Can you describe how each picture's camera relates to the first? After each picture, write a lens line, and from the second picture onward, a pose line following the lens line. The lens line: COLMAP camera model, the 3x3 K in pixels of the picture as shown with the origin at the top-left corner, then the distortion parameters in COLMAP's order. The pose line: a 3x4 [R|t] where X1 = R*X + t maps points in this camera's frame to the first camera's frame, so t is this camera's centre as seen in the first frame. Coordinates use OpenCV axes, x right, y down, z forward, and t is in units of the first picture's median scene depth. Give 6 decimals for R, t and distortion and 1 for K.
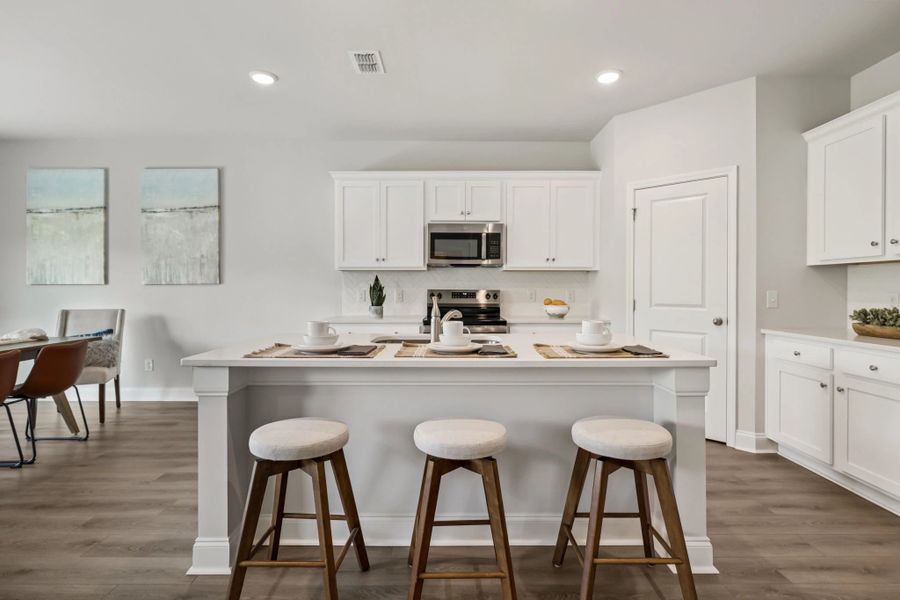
lens RADIAL K [[439.8, 0, 454.4], [0, 439.8, 289.6], [0, 0, 1]] dist [-0.002038, -0.001217]
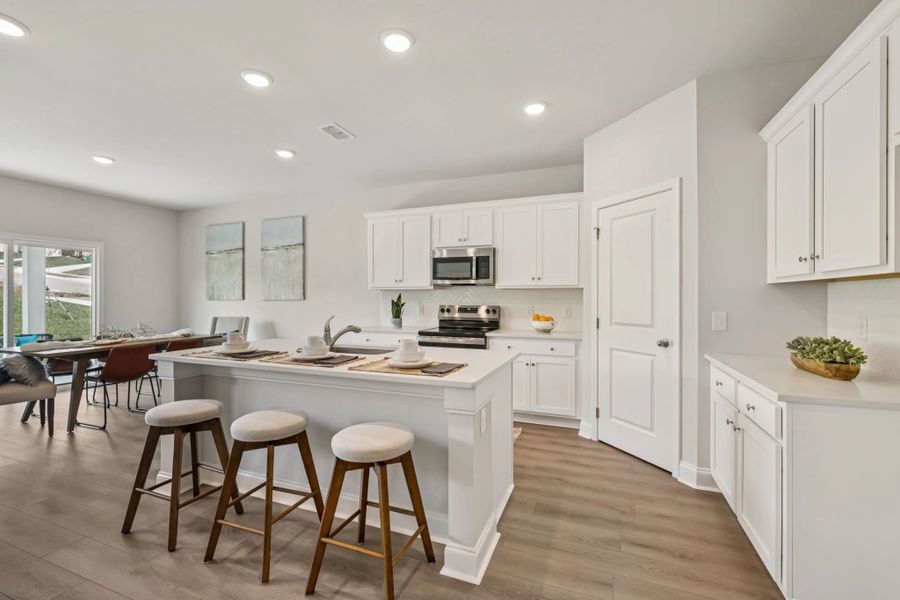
lens RADIAL K [[384.1, 0, 453.2], [0, 384.1, 297.9], [0, 0, 1]] dist [-0.000413, -0.000108]
pose [[0.931739, -0.000252, -0.363129, 0.370182], [-0.001040, 0.999994, -0.003362, -0.017127], [0.363128, 0.003510, 0.931733, 0.048004]]
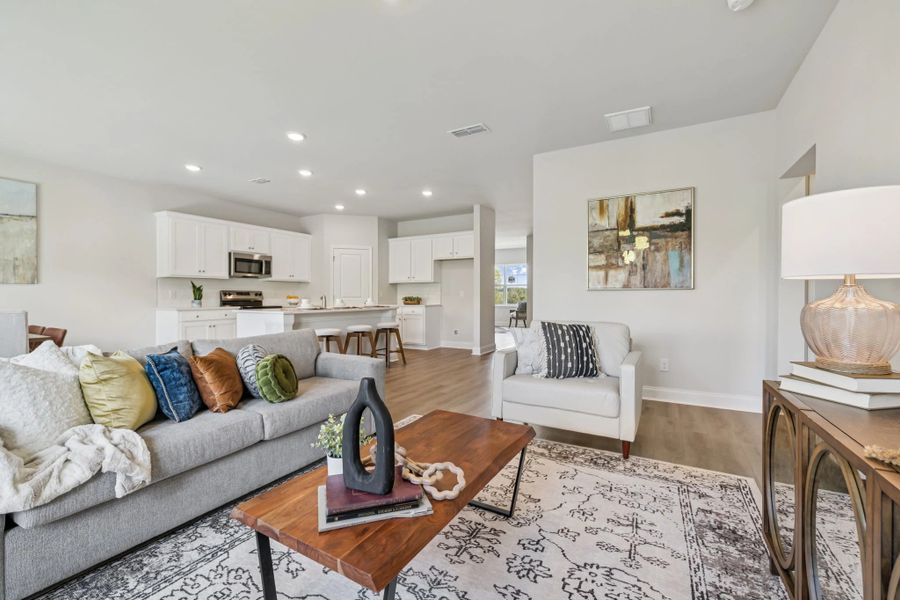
lens RADIAL K [[384.1, 0, 446.5], [0, 384.1, 297.9], [0, 0, 1]] dist [-0.000413, -0.000108]
pose [[0.497589, -0.006655, 0.867387, -0.943898], [0.003378, 0.999978, 0.005735, 0.023829], [-0.867406, 0.000076, 0.497600, -0.477287]]
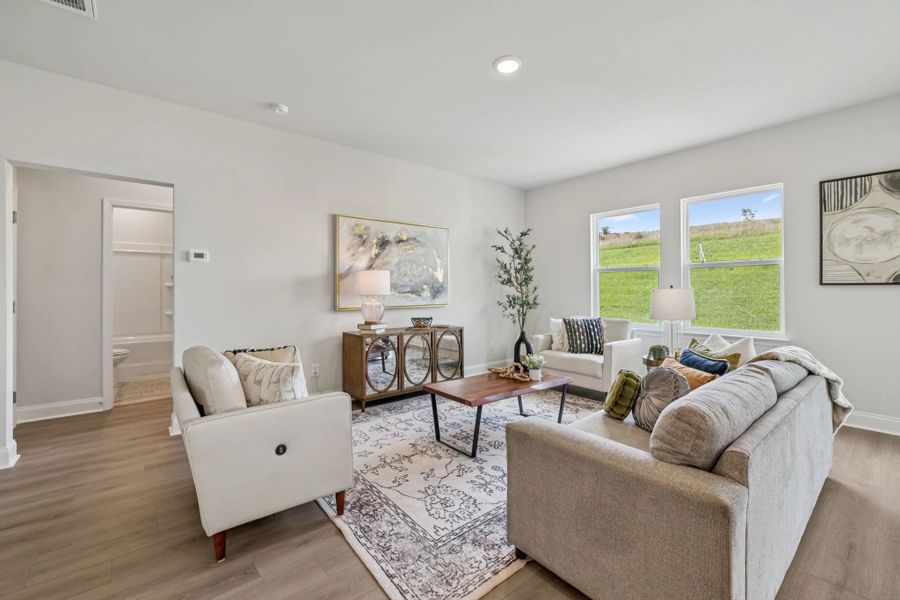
lens RADIAL K [[384.1, 0, 448.4], [0, 384.1, 288.2], [0, 0, 1]] dist [-0.000413, -0.000108]
pose [[-0.772078, -0.000406, -0.635528, -0.107412], [0.002260, 0.999992, -0.003386, -0.000936], [0.635524, -0.004051, -0.772071, 0.223715]]
